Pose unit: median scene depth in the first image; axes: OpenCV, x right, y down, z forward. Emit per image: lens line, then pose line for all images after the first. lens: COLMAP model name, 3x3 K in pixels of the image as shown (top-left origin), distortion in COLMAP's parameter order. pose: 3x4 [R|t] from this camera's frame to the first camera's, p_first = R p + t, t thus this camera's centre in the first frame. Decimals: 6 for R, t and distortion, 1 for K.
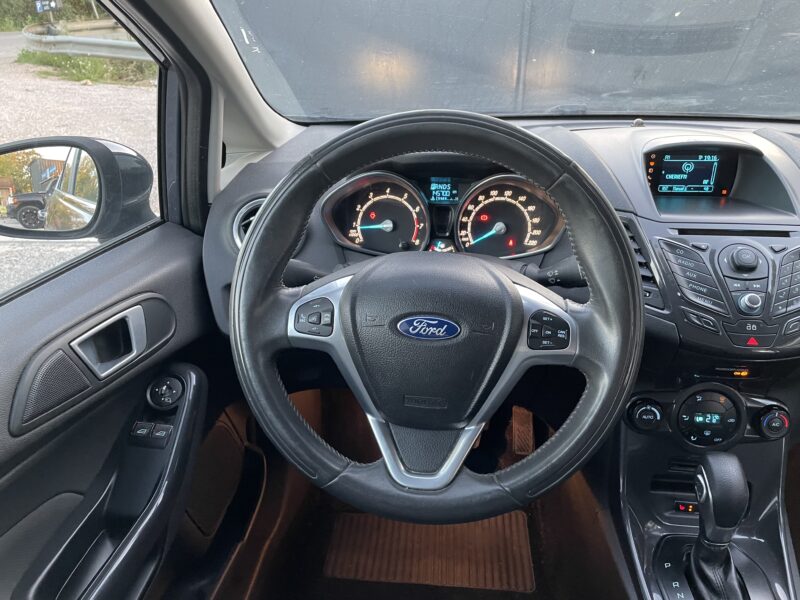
lens RADIAL K [[595.7, 0, 400.0], [0, 595.7, 300.0], [0, 0, 1]] dist [0.091800, -0.113156]
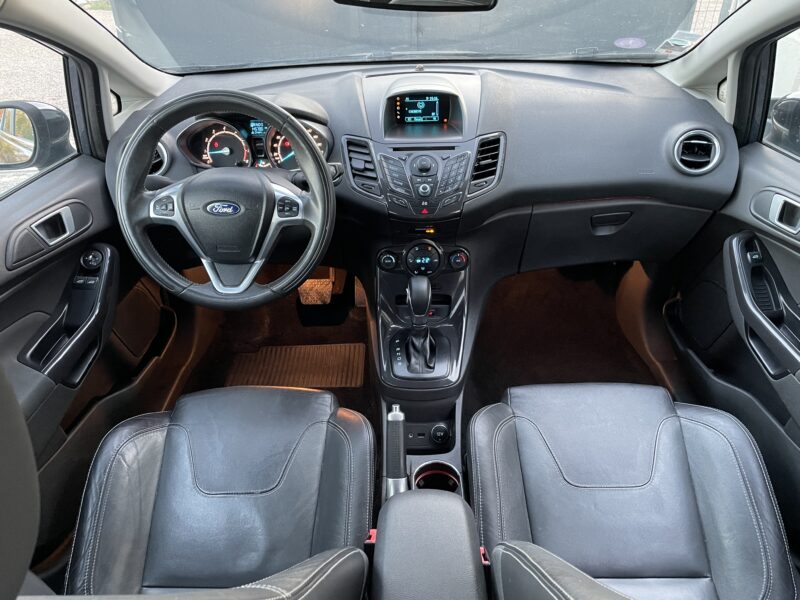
lens RADIAL K [[595.7, 0, 400.0], [0, 595.7, 300.0], [0, 0, 1]] dist [0.091800, -0.113156]
pose [[0.996729, -0.058713, 0.055530, 0.361614], [0.050273, 0.988478, 0.142775, 0.066365], [-0.063273, -0.139516, 0.988196, -0.726783]]
